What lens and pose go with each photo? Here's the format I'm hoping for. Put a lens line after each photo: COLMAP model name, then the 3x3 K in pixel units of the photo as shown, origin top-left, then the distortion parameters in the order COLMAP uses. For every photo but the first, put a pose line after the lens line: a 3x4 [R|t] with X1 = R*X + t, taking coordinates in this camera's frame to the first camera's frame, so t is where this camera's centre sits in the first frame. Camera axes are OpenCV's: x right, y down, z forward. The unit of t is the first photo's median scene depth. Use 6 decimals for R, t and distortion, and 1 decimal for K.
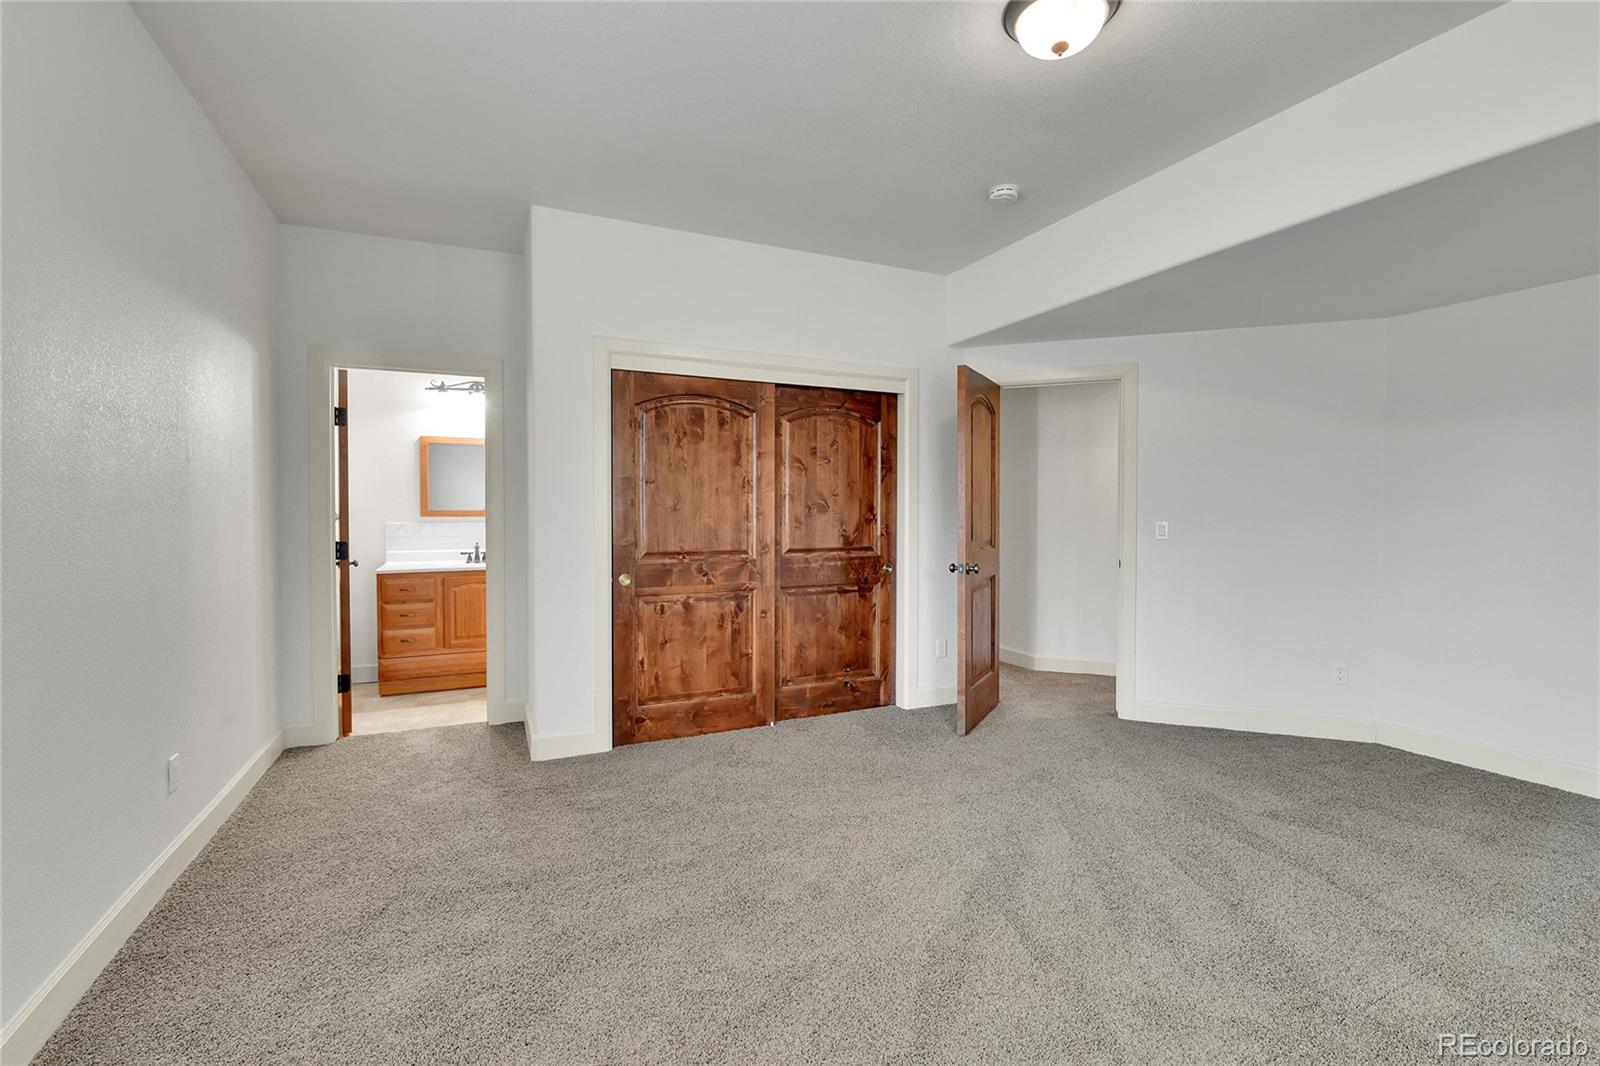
lens RADIAL K [[691.9, 0, 804.1], [0, 691.9, 521.9], [0, 0, 1]] dist [-0.003471, -0.008447]
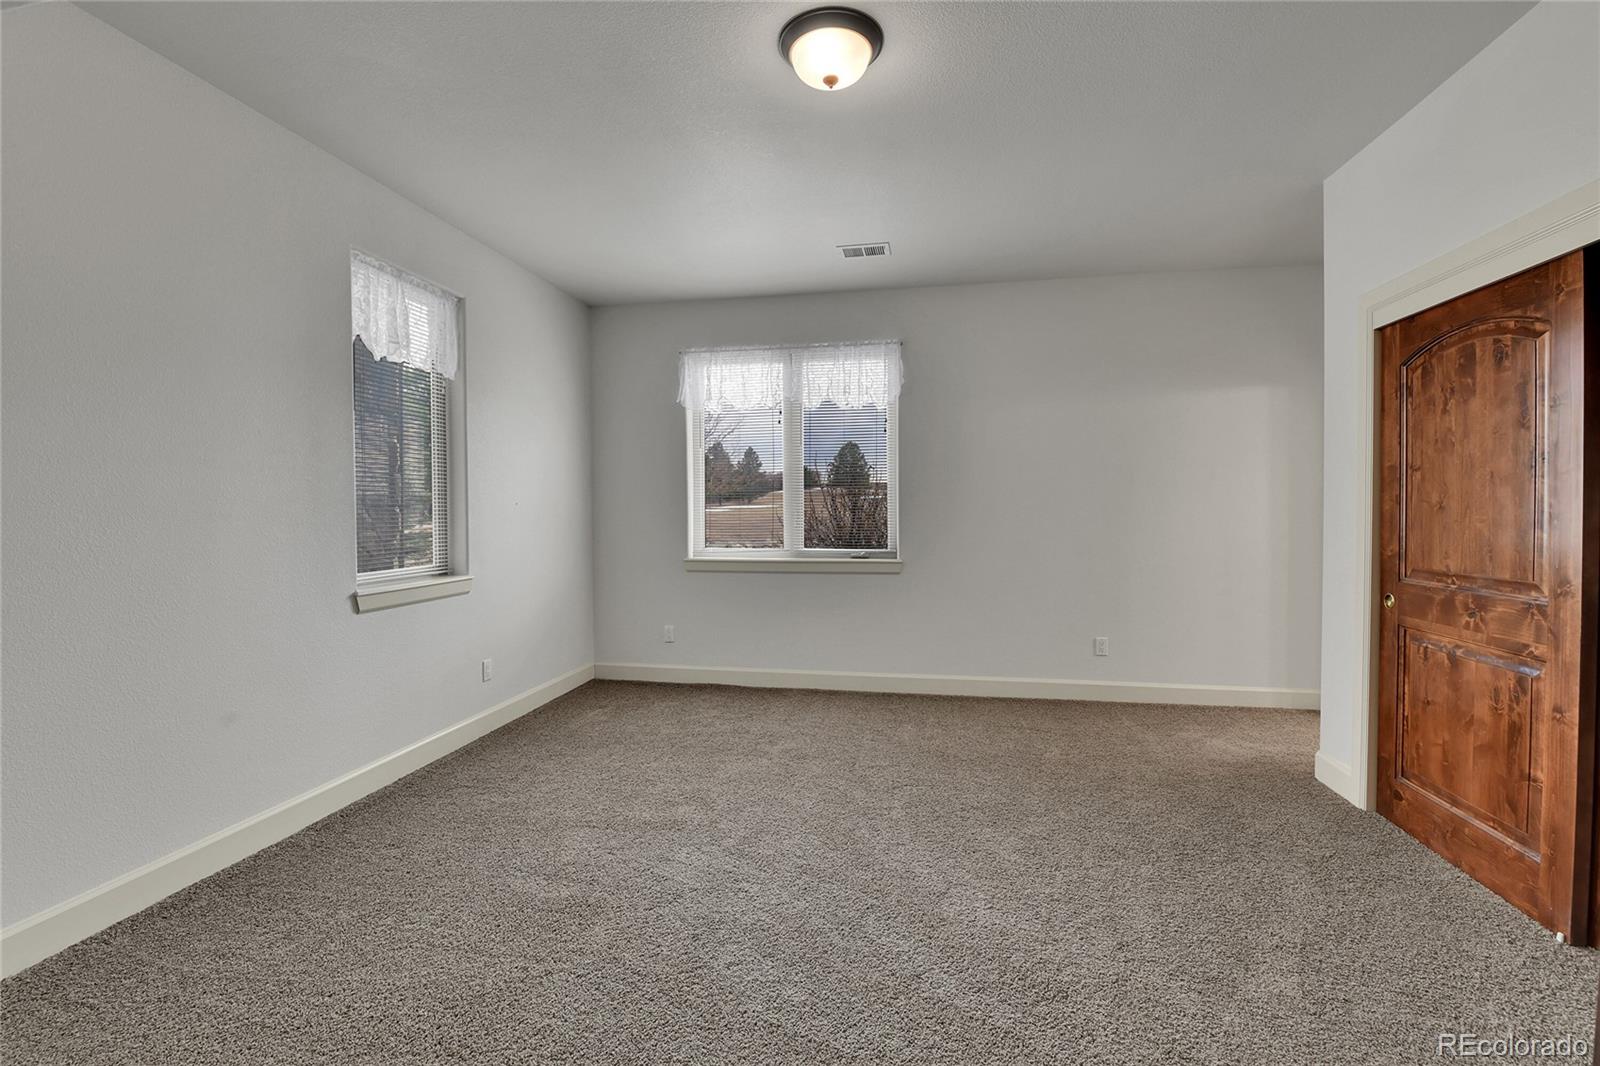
lens RADIAL K [[691.9, 0, 804.1], [0, 691.9, 521.9], [0, 0, 1]] dist [-0.003471, -0.008447]
pose [[-0.560731, 0.017062, -0.827822, 0.685776], [-0.011851, 0.999520, 0.028628, -0.015993], [0.827913, 0.025863, -0.560260, 0.845598]]
